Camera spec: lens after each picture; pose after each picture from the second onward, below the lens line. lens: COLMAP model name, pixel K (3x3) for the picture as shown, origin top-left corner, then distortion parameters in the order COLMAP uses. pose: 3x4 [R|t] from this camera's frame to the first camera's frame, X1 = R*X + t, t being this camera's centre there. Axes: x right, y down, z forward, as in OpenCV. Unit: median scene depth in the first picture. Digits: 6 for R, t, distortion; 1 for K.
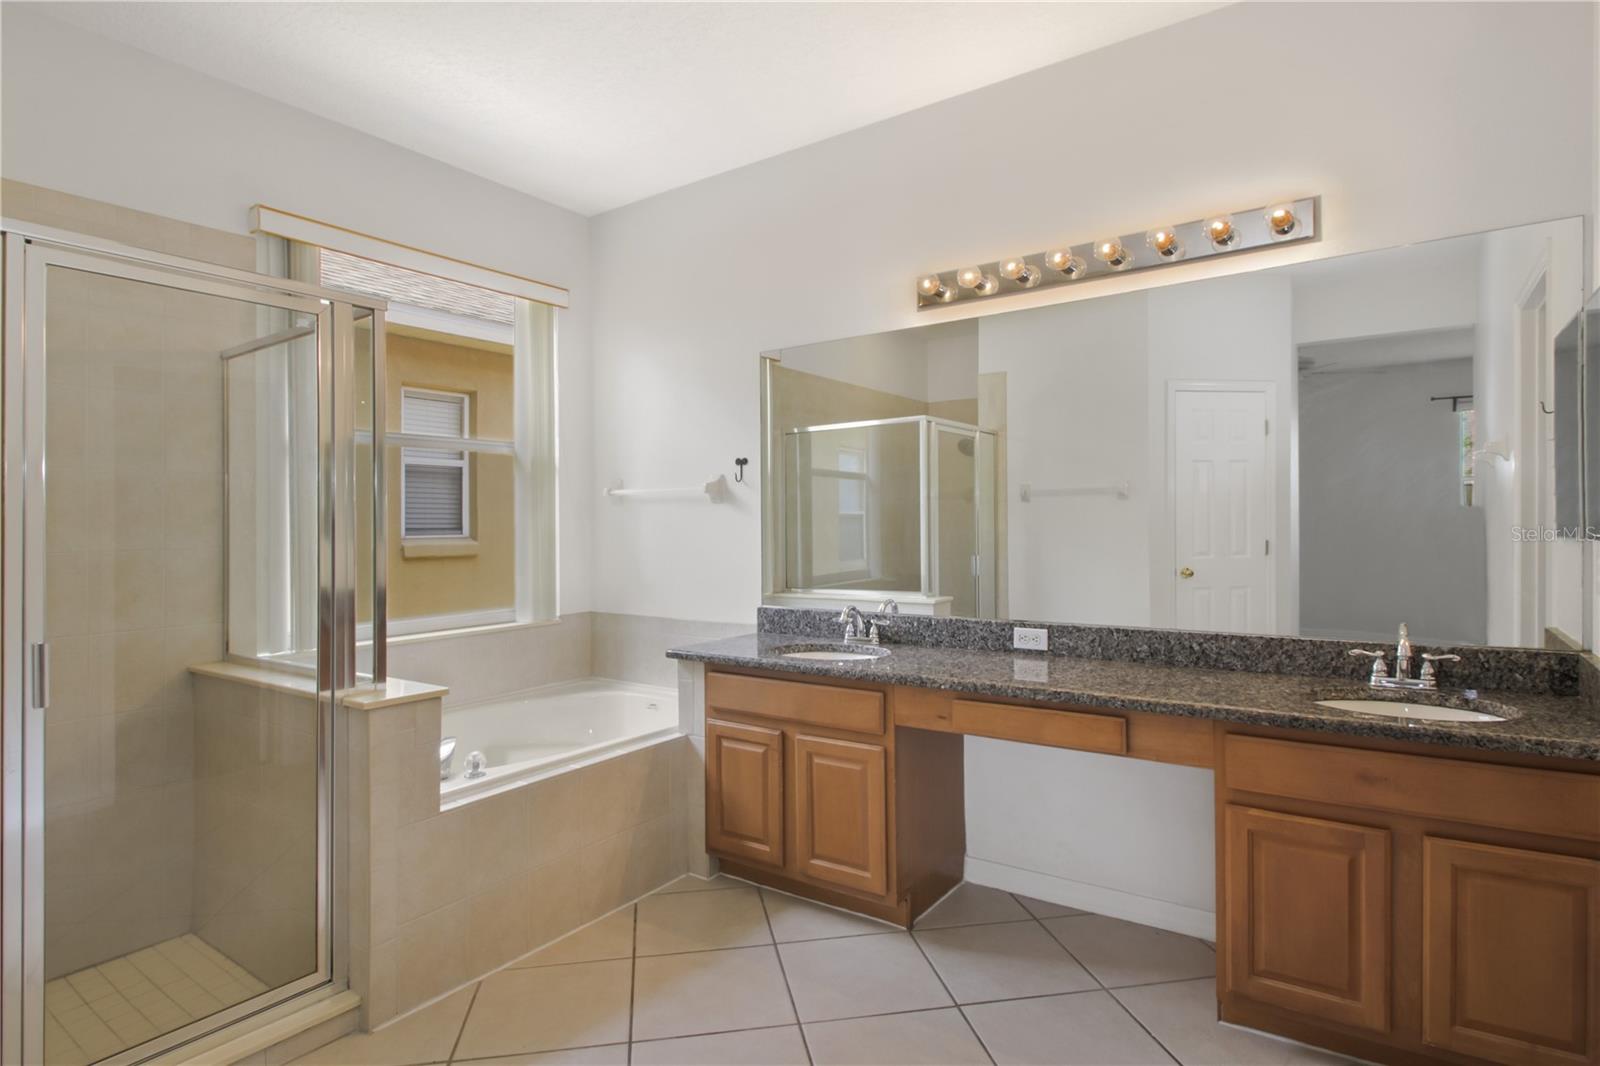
lens RADIAL K [[821.4, 0, 800.0], [0, 821.4, 533.0], [0, 0, 1]] dist [0.001346, -0.018716]
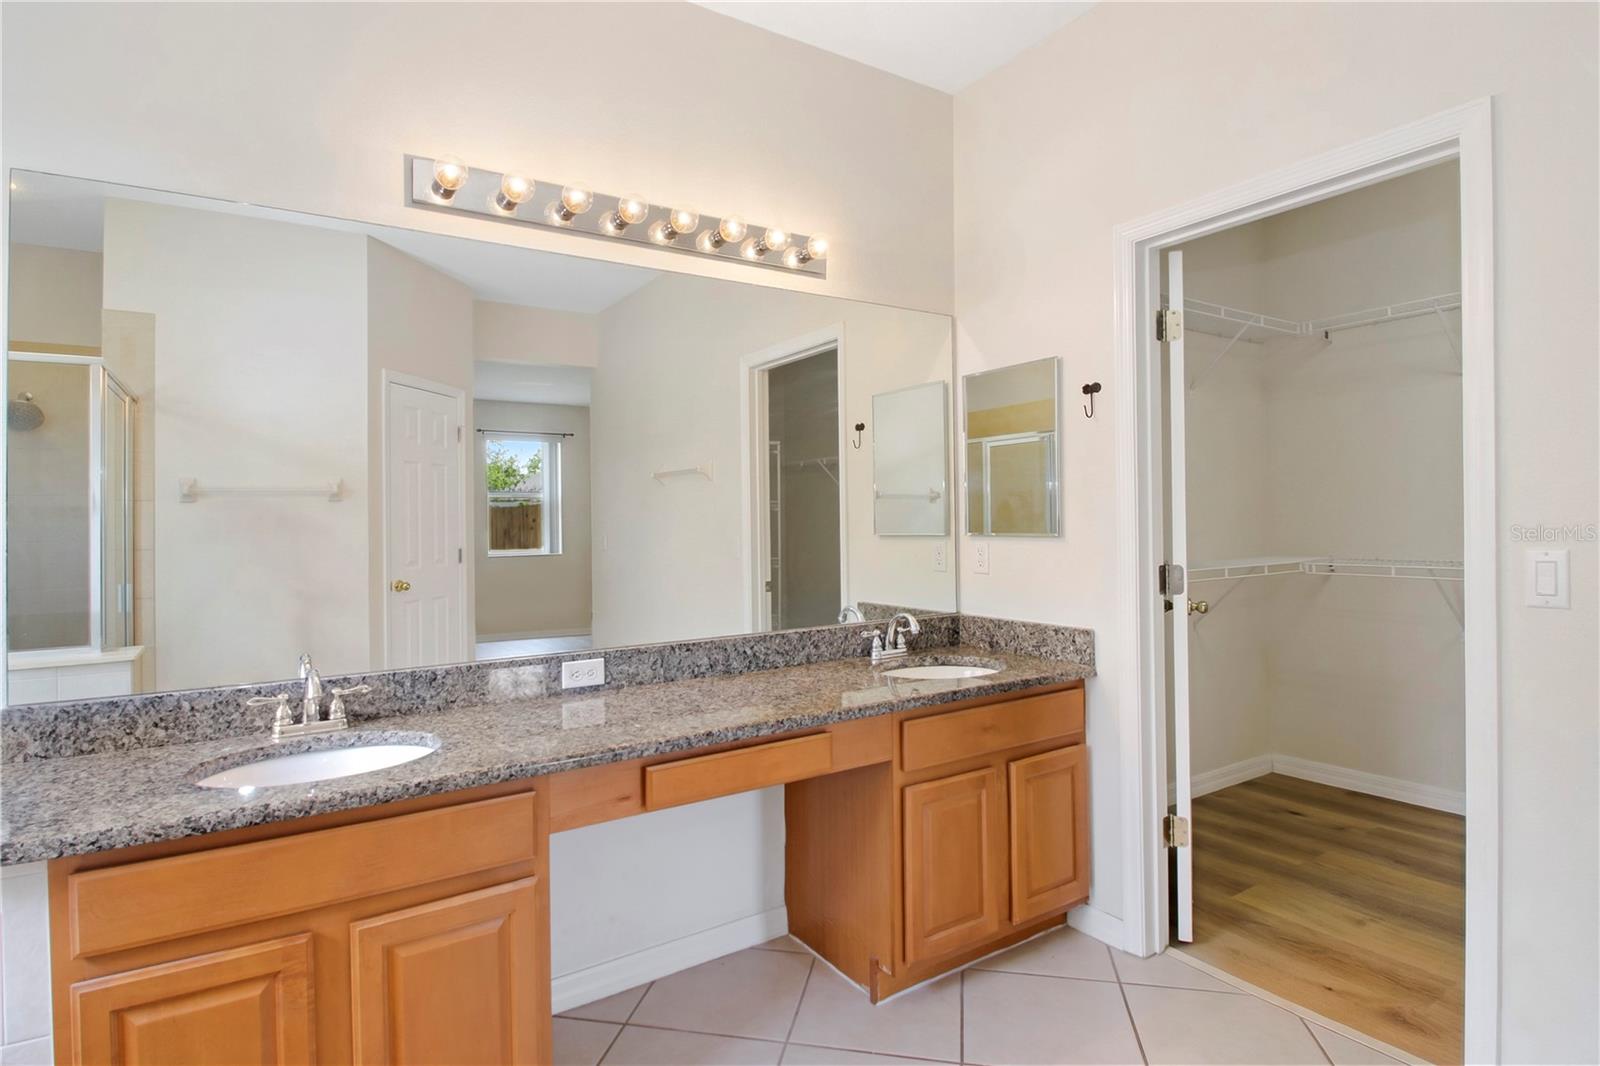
lens RADIAL K [[821.4, 0, 800.0], [0, 821.4, 533.0], [0, 0, 1]] dist [0.001346, -0.018716]
pose [[0.384923, -0.005750, 0.922931, -0.379262], [0.018786, 0.999822, -0.001606, 0.000751], [-0.922757, 0.017957, 0.384963, 0.534810]]
